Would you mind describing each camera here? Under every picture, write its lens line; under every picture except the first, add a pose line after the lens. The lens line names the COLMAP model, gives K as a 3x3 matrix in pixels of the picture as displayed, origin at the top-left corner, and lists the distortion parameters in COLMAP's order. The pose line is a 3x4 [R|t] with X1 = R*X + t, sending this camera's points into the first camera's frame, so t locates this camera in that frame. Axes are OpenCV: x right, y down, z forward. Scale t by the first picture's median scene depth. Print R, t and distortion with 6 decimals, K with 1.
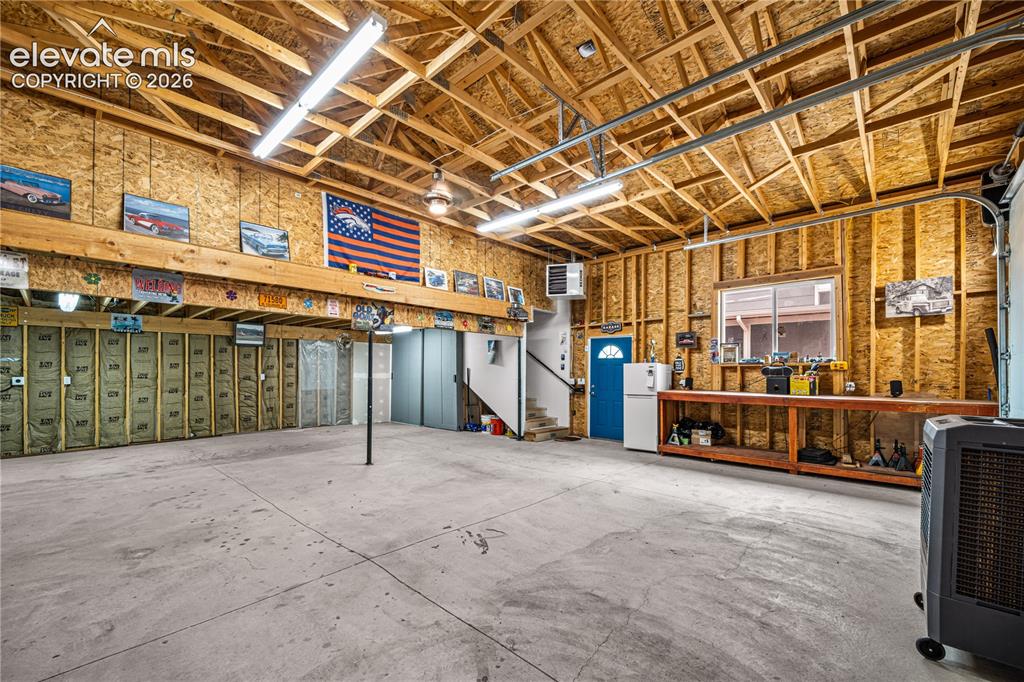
lens RADIAL K [[421.6, 0, 504.3], [0, 421.6, 370.6], [0, 0, 1]] dist [0.000208, 0.000113]
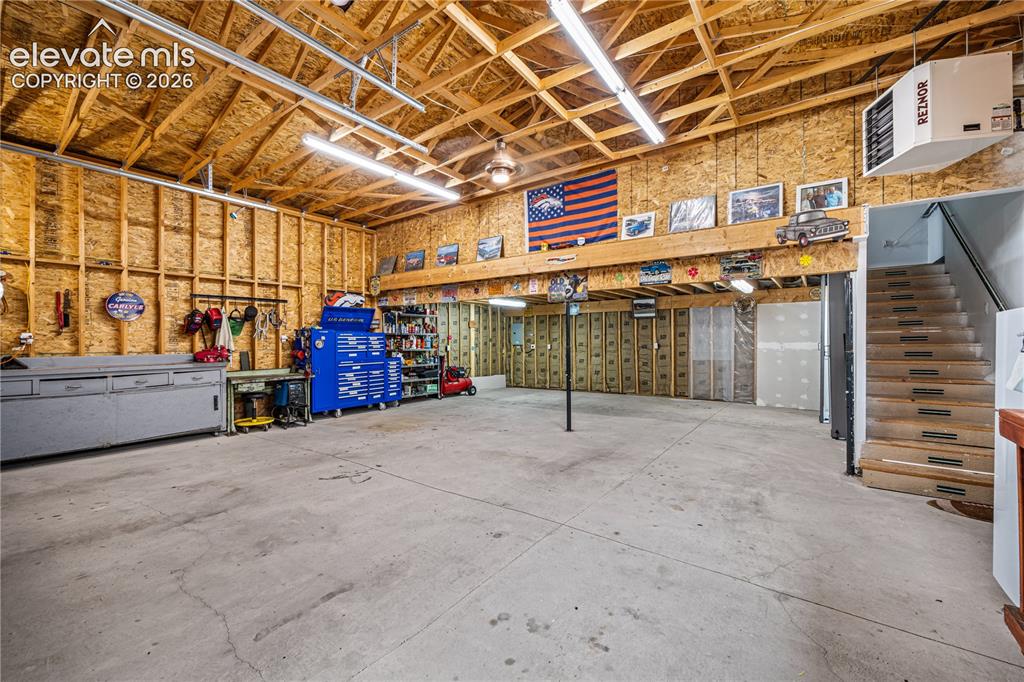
lens RADIAL K [[421.6, 0, 511.1], [0, 421.6, 339.2], [0, 0, 1]] dist [0.000208, 0.000113]
pose [[0.117702, -0.006806, -0.993026, 0.688502], [0.005184, 0.999967, -0.006240, 0.004295], [0.993035, -0.004414, 0.117734, 0.743397]]
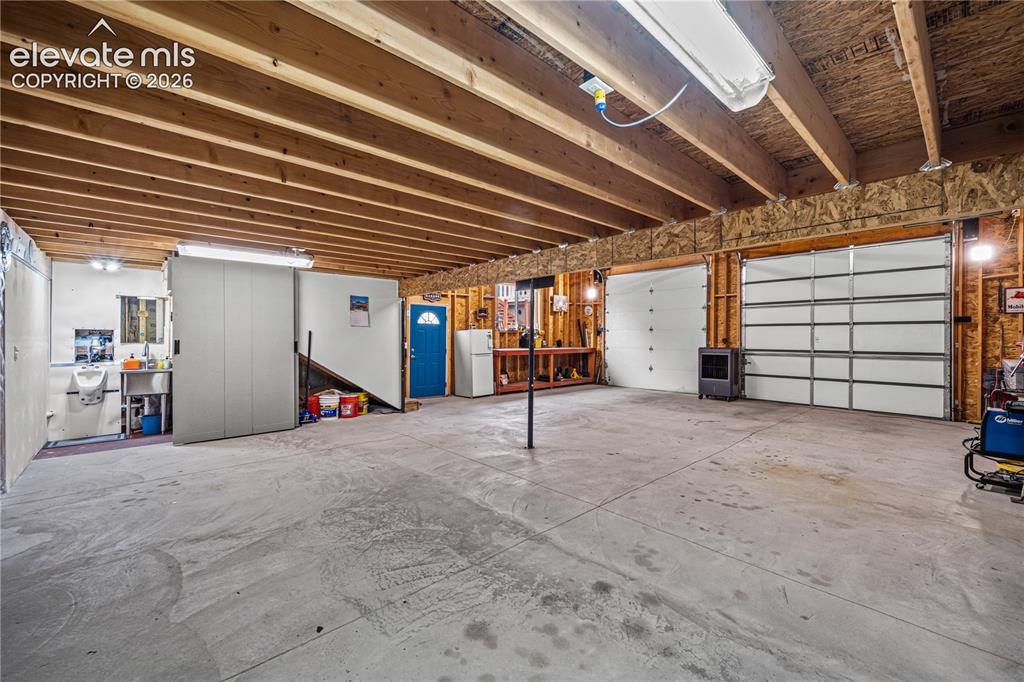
lens RADIAL K [[421.6, 0, 508.0], [0, 421.6, 340.0], [0, 0, 1]] dist [0.000208, 0.000113]
pose [[0.070014, -0.009048, 0.997505, -1.179818], [-0.003252, 0.999951, 0.009298, 0.002745], [-0.997541, -0.003895, 0.069981, 1.010180]]
